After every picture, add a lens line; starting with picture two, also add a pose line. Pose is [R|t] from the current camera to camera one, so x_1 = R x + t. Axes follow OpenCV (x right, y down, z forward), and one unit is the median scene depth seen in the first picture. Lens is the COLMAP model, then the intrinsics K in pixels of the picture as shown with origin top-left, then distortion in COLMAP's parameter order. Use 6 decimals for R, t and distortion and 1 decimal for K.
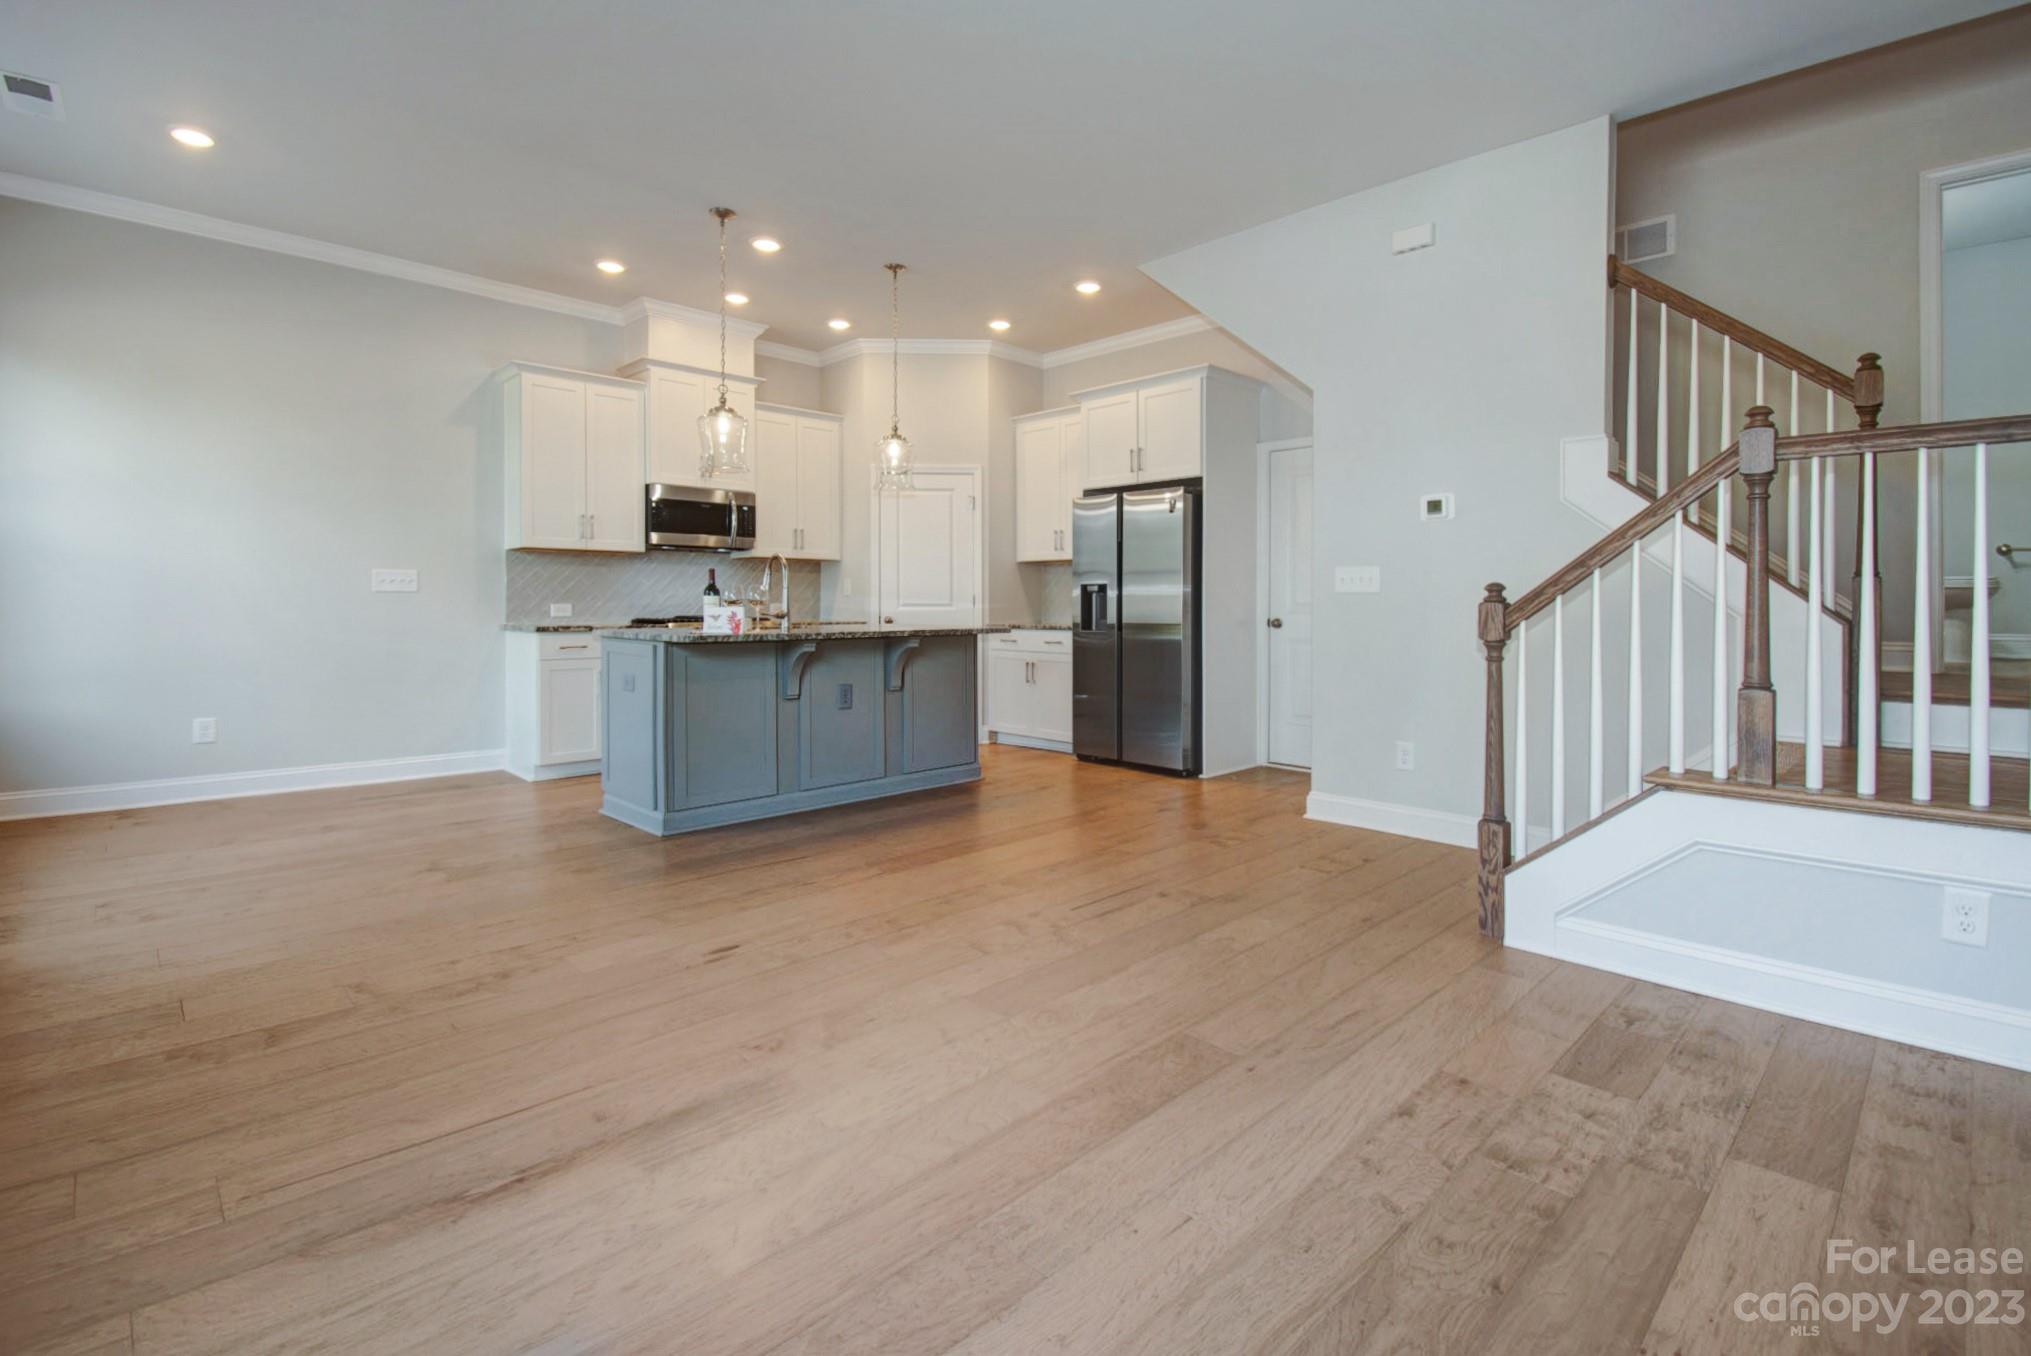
lens RADIAL K [[917.4, 0, 1014.5], [0, 917.4, 616.1], [0, 0, 1]] dist [0.015001, -0.023487]
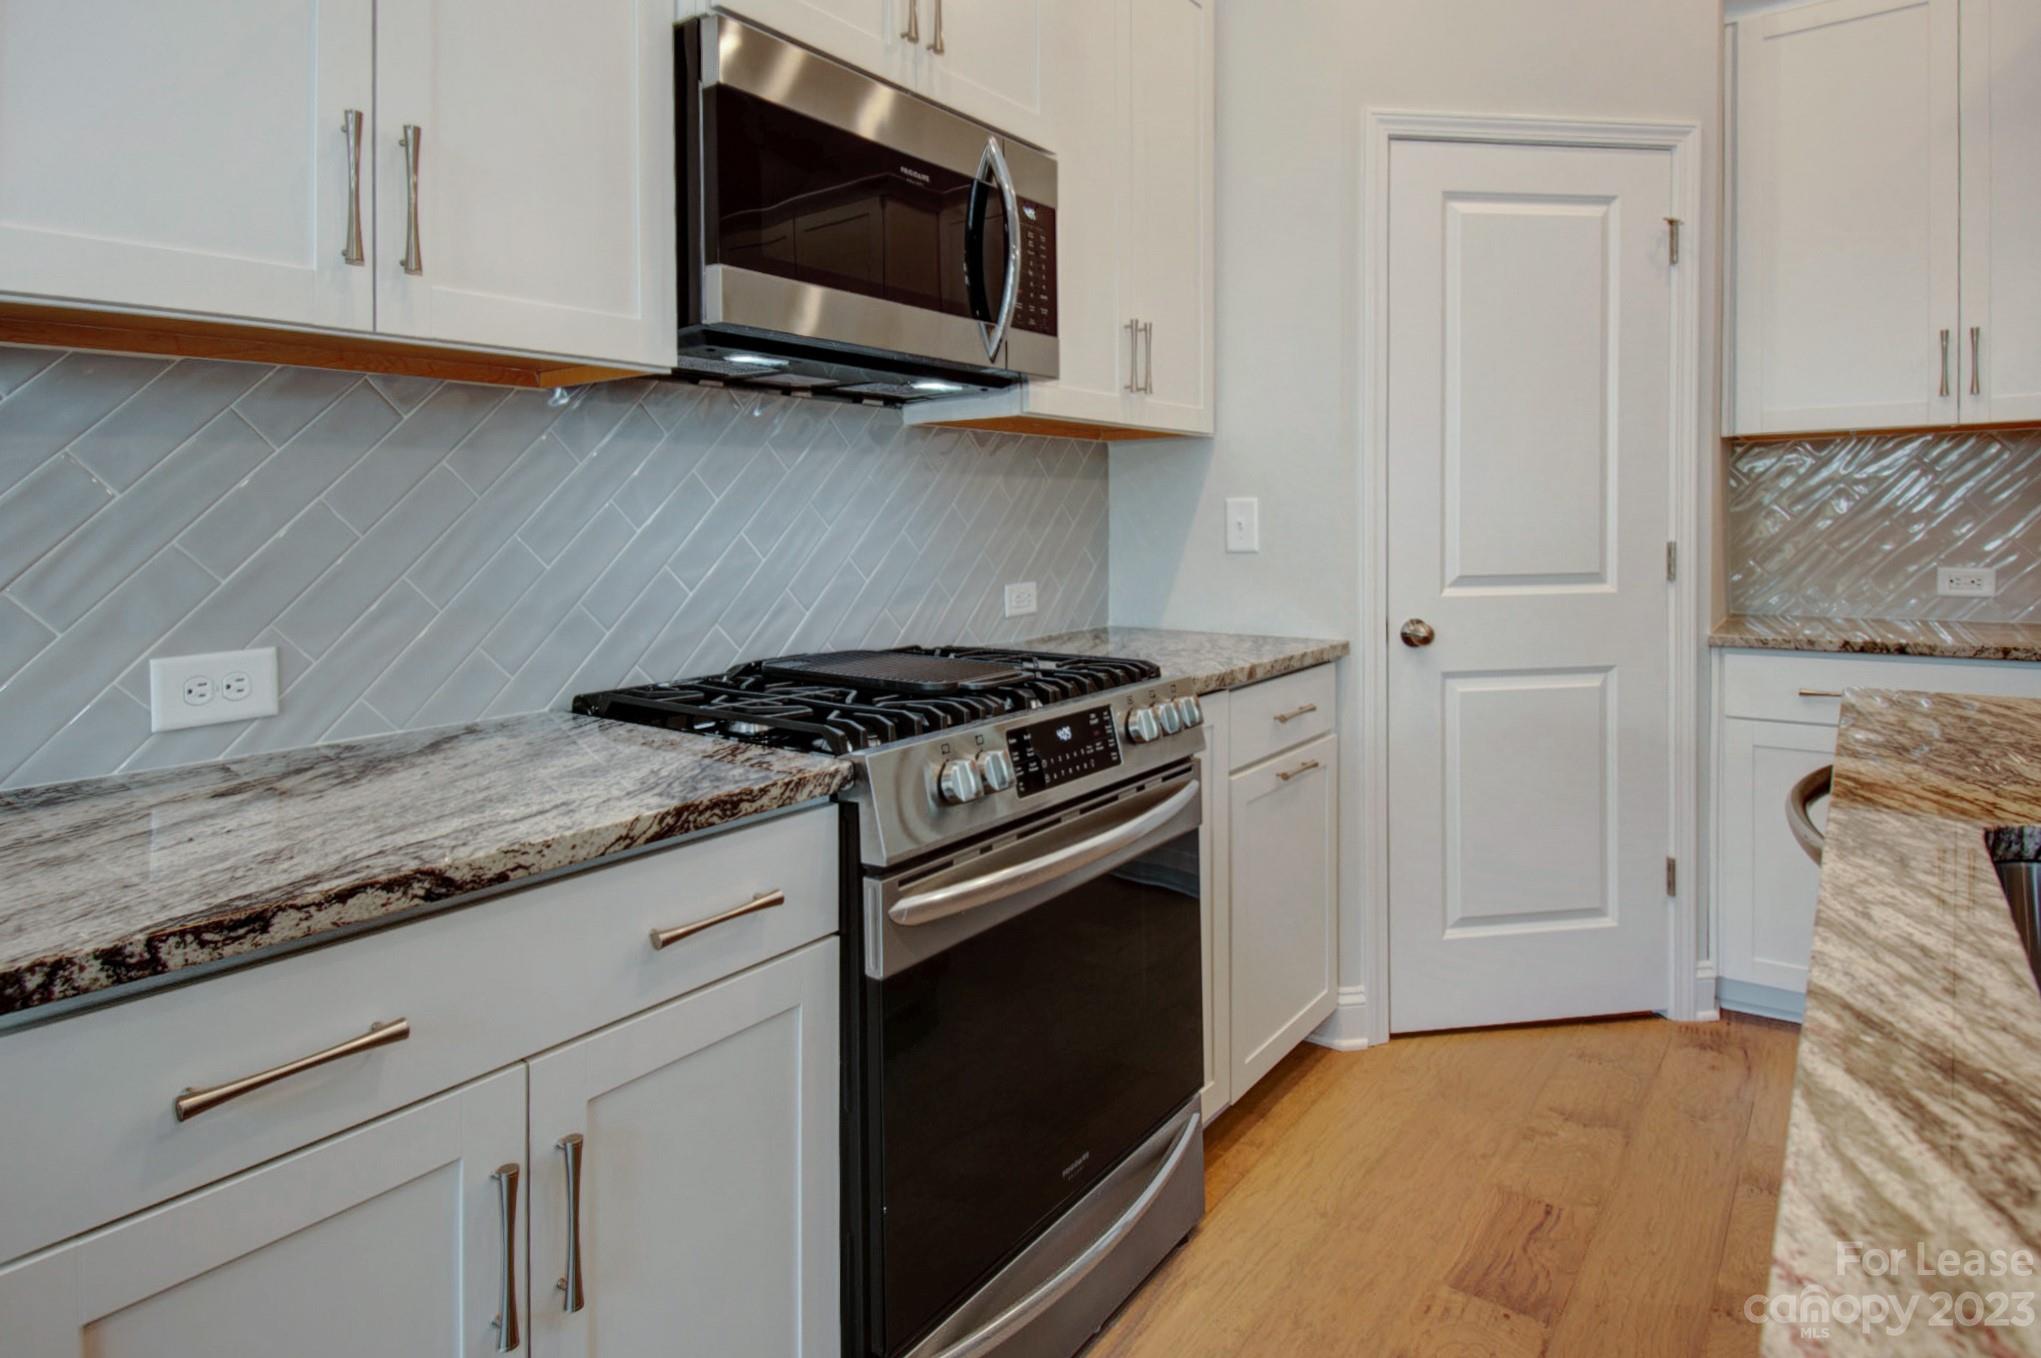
lens RADIAL K [[1112.0, 0, 1024.7], [0, 1112.0, 546.2], [0, 0, 1]] dist [0.001764, 0.000058]
pose [[0.988865, -0.018611, 0.147646, -0.375510], [0.018143, 0.999825, 0.004520, -0.033116], [-0.147704, -0.001791, 0.989030, 0.784014]]
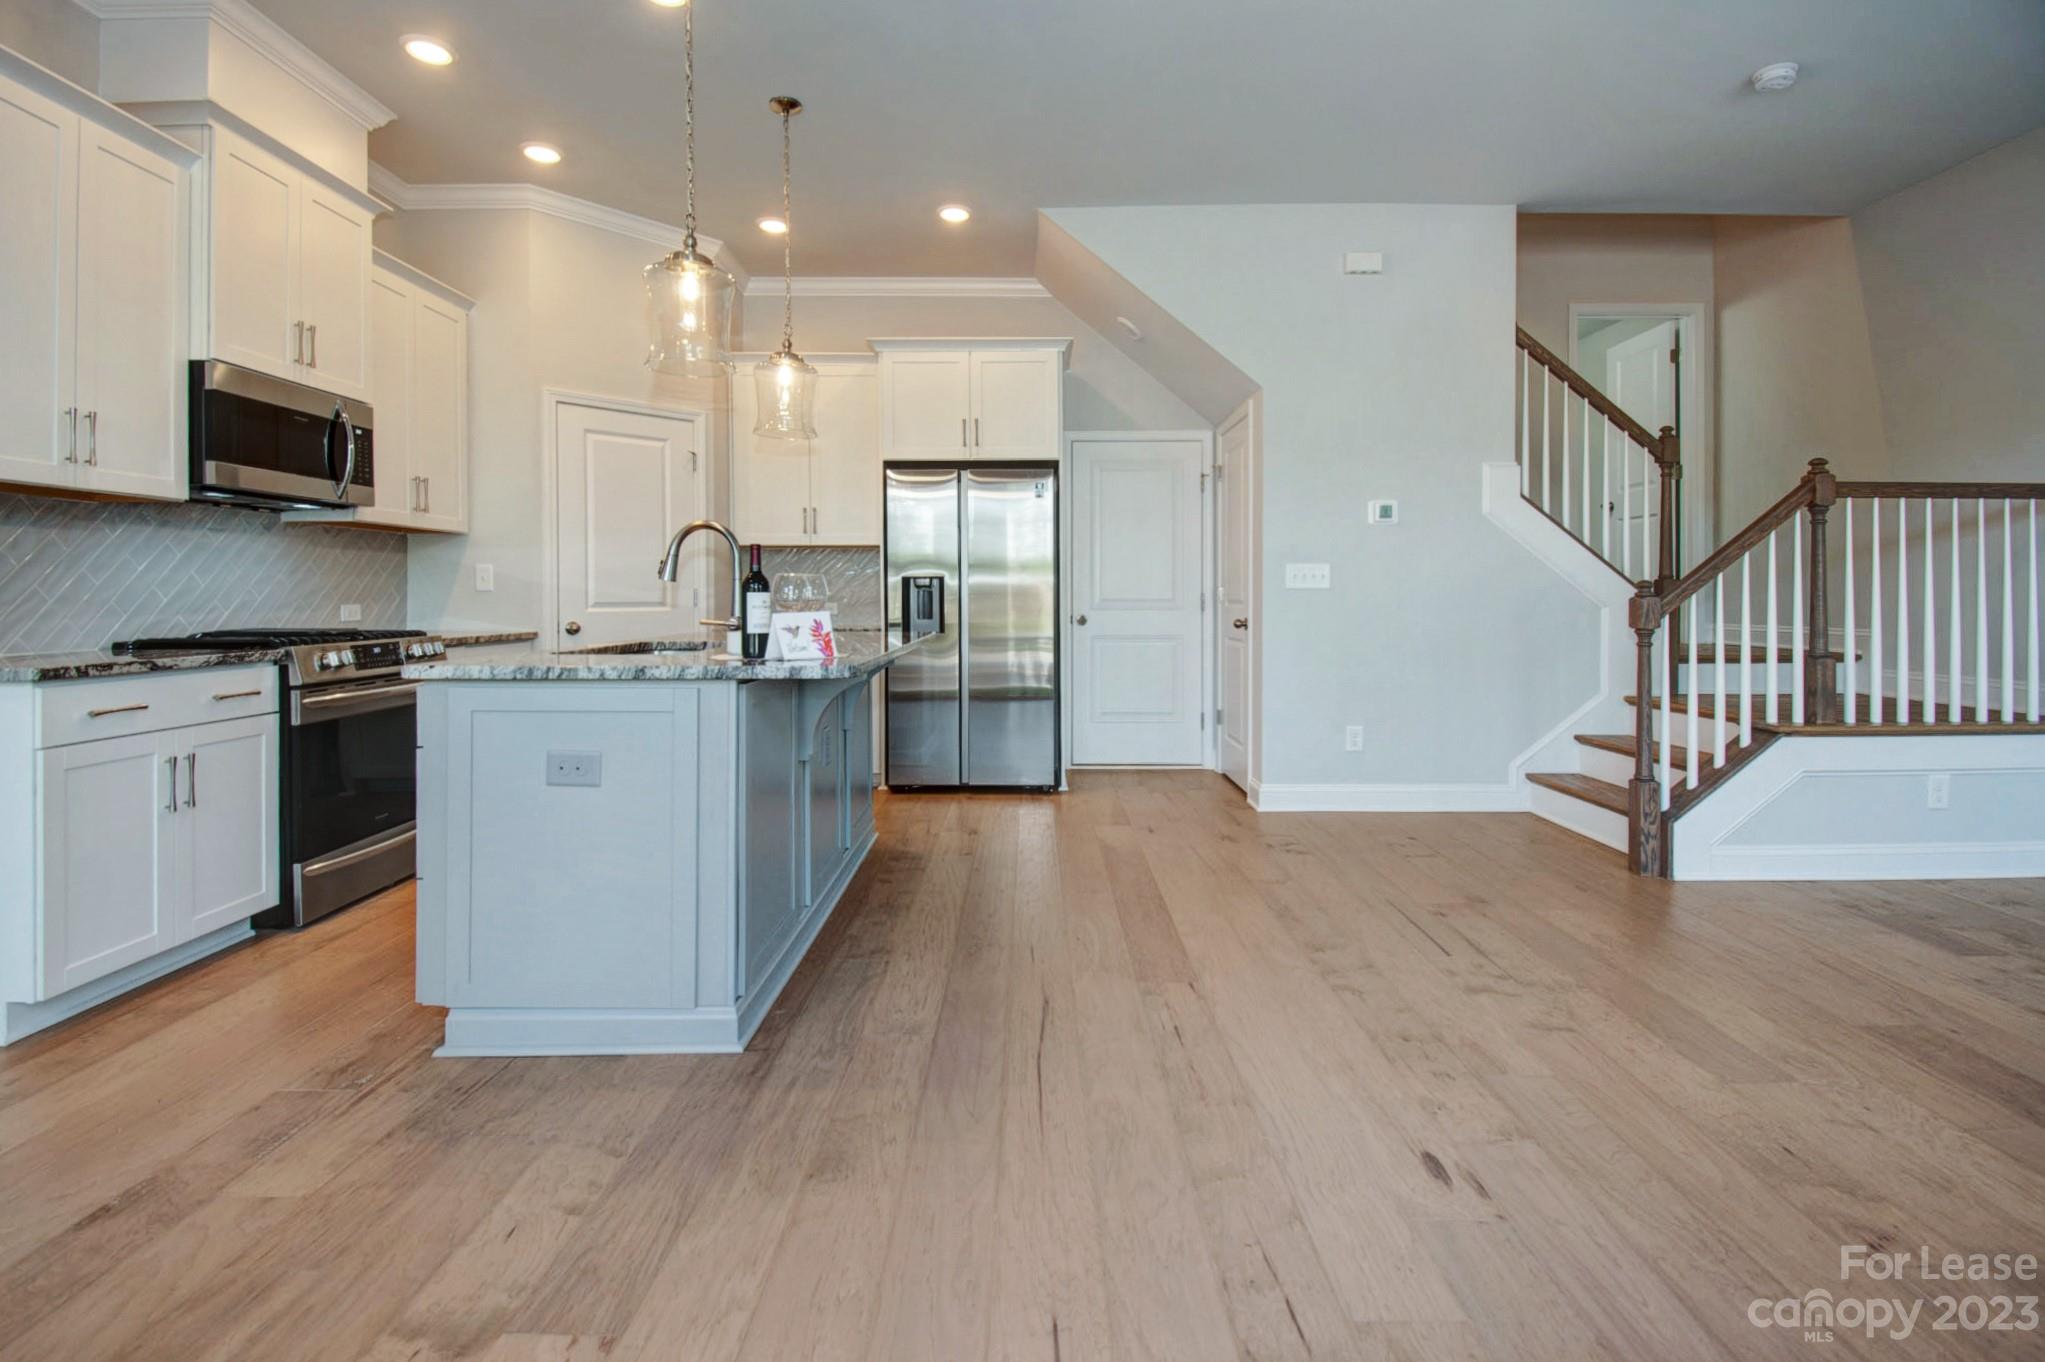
lens RADIAL K [[923.7, 0, 1021.5], [0, 923.7, 618.7], [0, 0, 1]] dist [0.015001, -0.023487]
pose [[0.705907, -0.021158, 0.707989, -0.450476], [0.015275, 0.999776, 0.014648, -0.008753], [-0.708140, 0.000474, 0.706072, 0.363156]]
